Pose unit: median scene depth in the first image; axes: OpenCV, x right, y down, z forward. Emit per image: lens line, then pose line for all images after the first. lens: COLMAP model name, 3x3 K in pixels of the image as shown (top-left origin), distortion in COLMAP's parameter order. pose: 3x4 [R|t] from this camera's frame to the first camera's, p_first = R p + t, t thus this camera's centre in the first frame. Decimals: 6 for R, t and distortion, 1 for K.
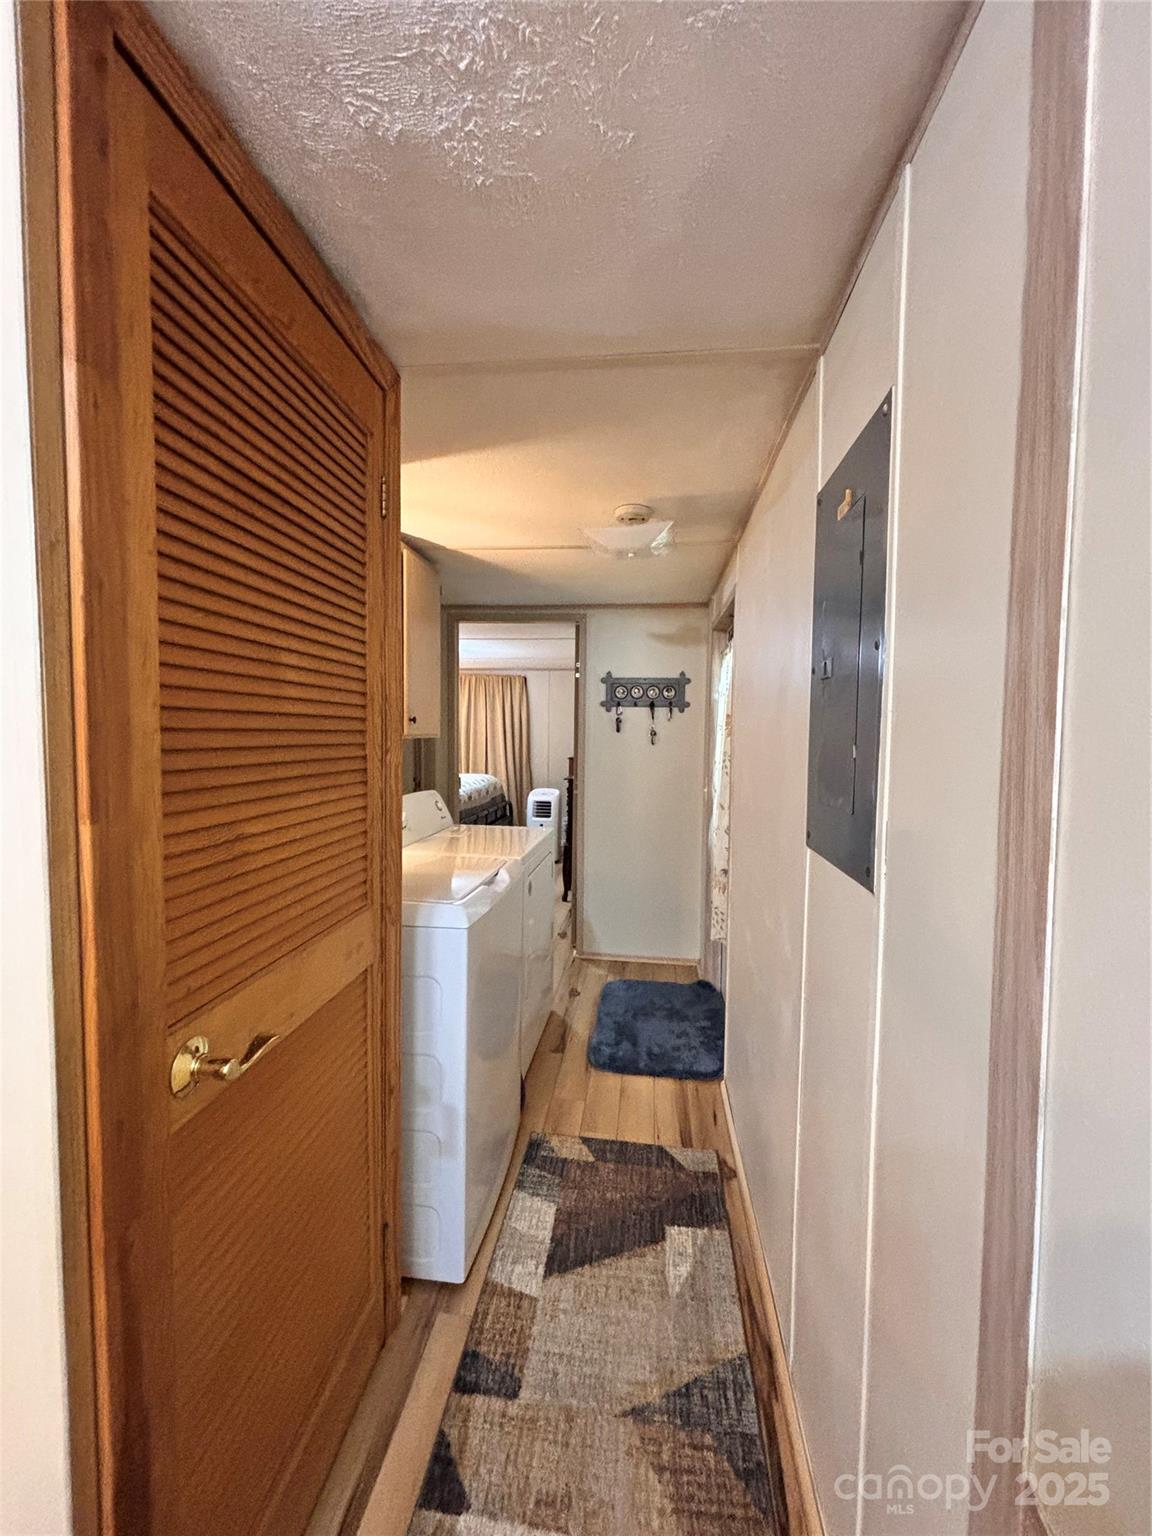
lens RADIAL K [[618.8, 0, 574.8], [0, 618.8, 764.4], [0, 0, 1]] dist [-0.000086, 0.000000]
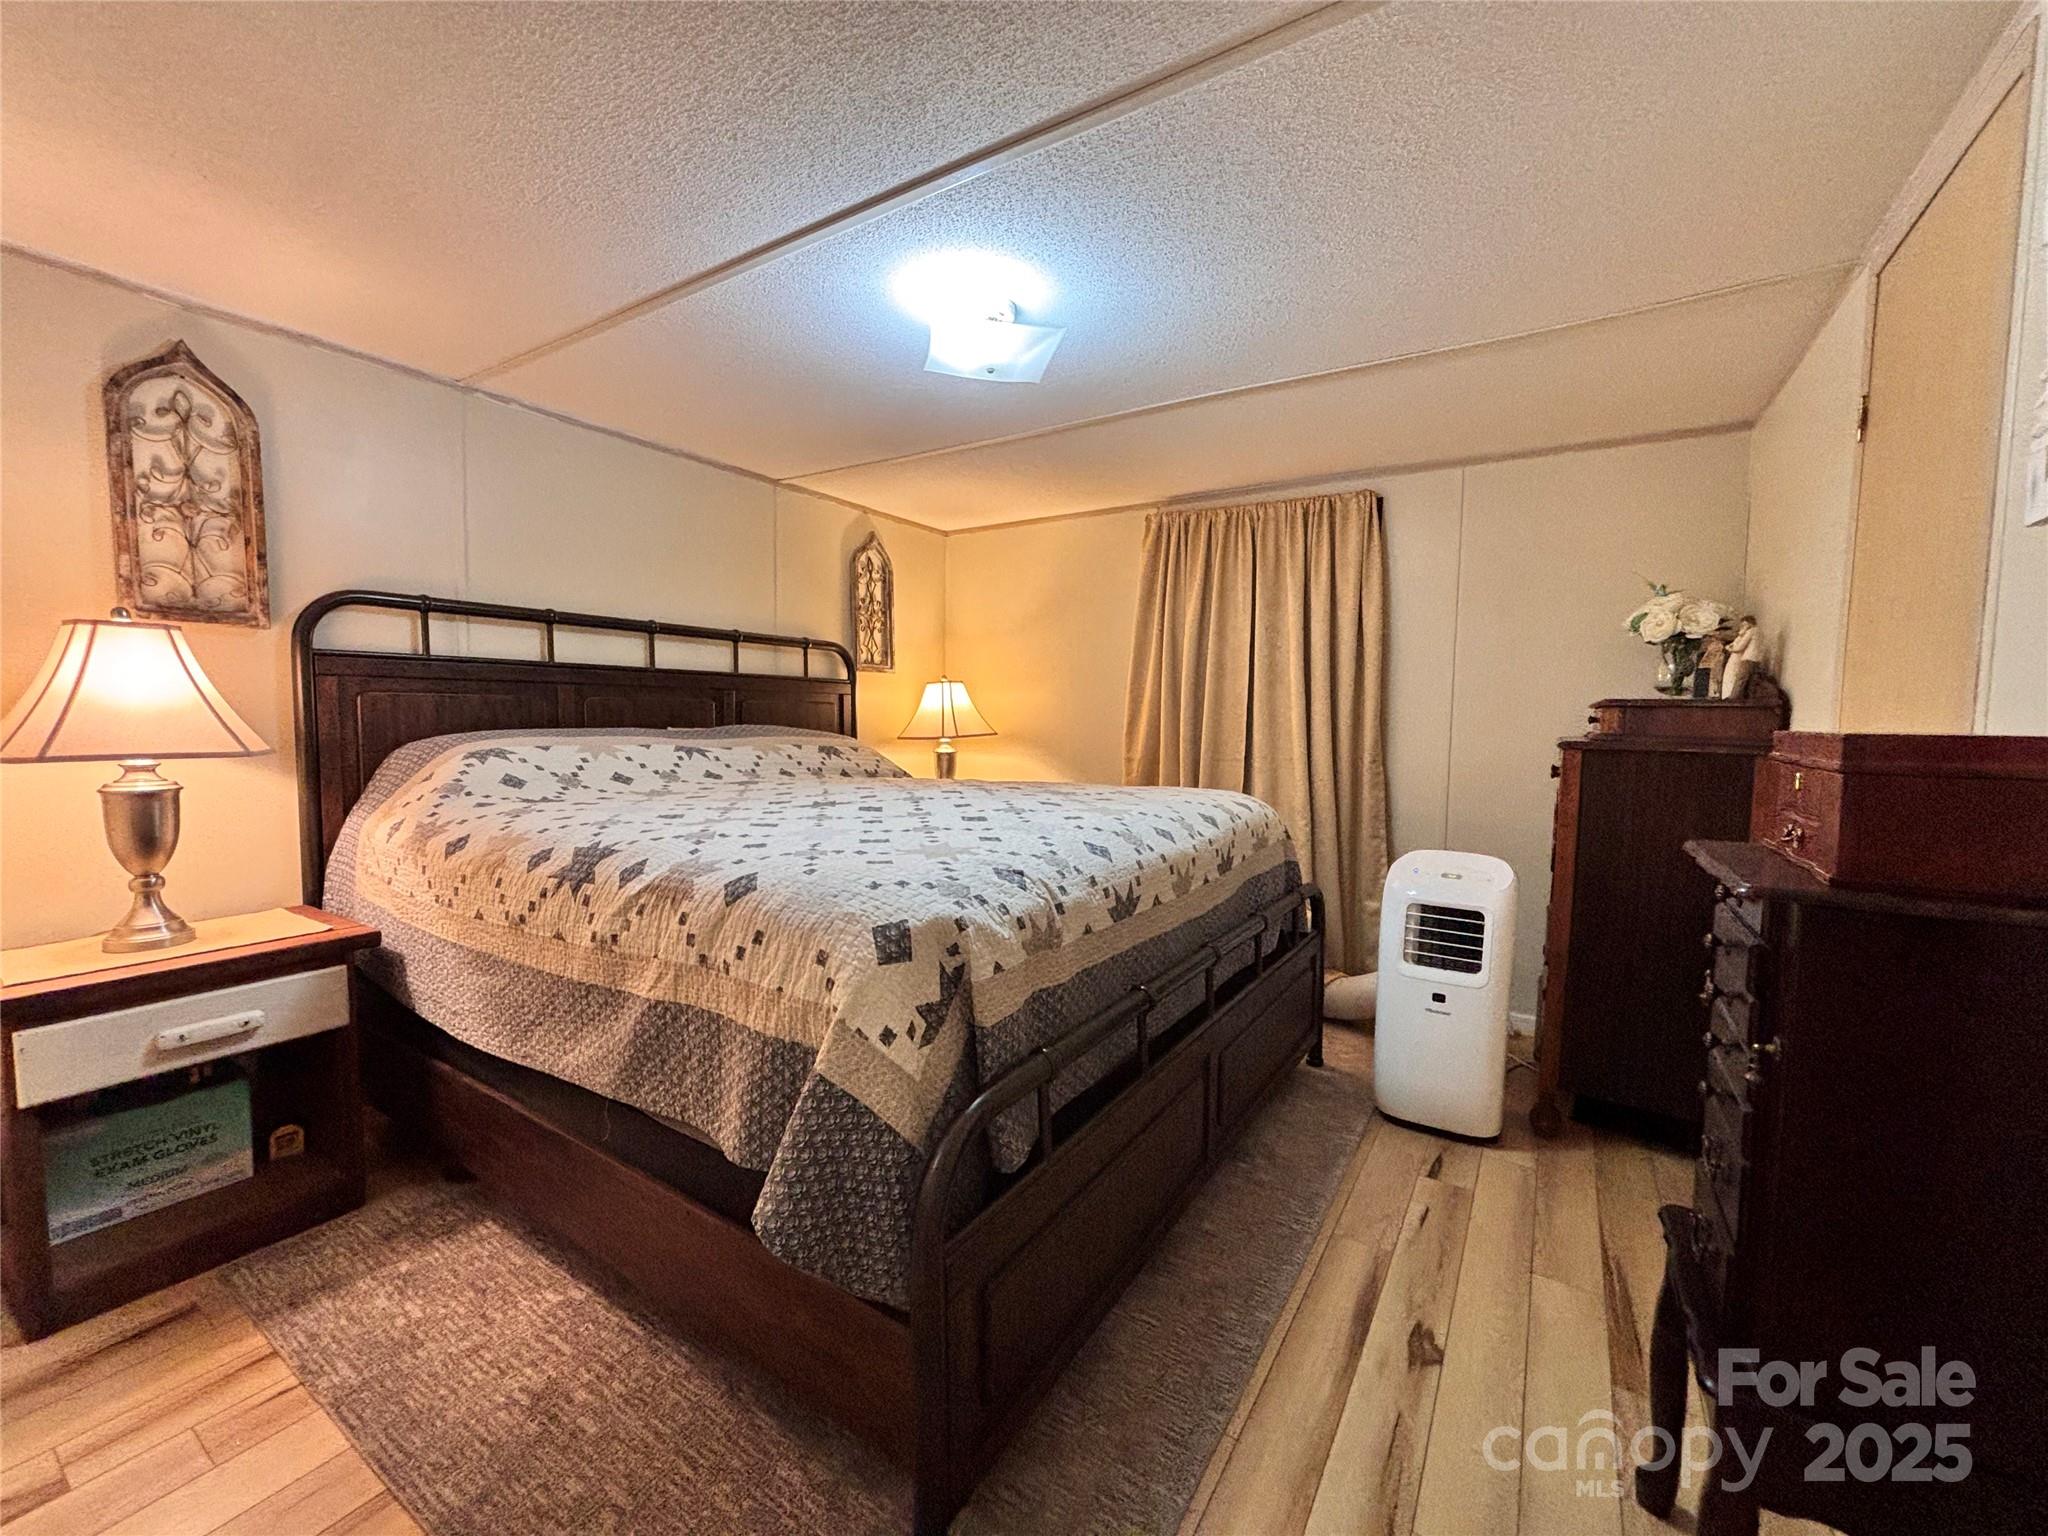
lens RADIAL K [[825.1, 0, 1027.0], [0, 825.1, 773.3], [0, 0, 1]] dist [-0.000086, 0.000000]
pose [[0.897767, 0.023641, -0.439835, -0.056660], [-0.019672, 0.999714, 0.013582, 0.001396], [0.440030, -0.003541, 0.897976, 0.583624]]
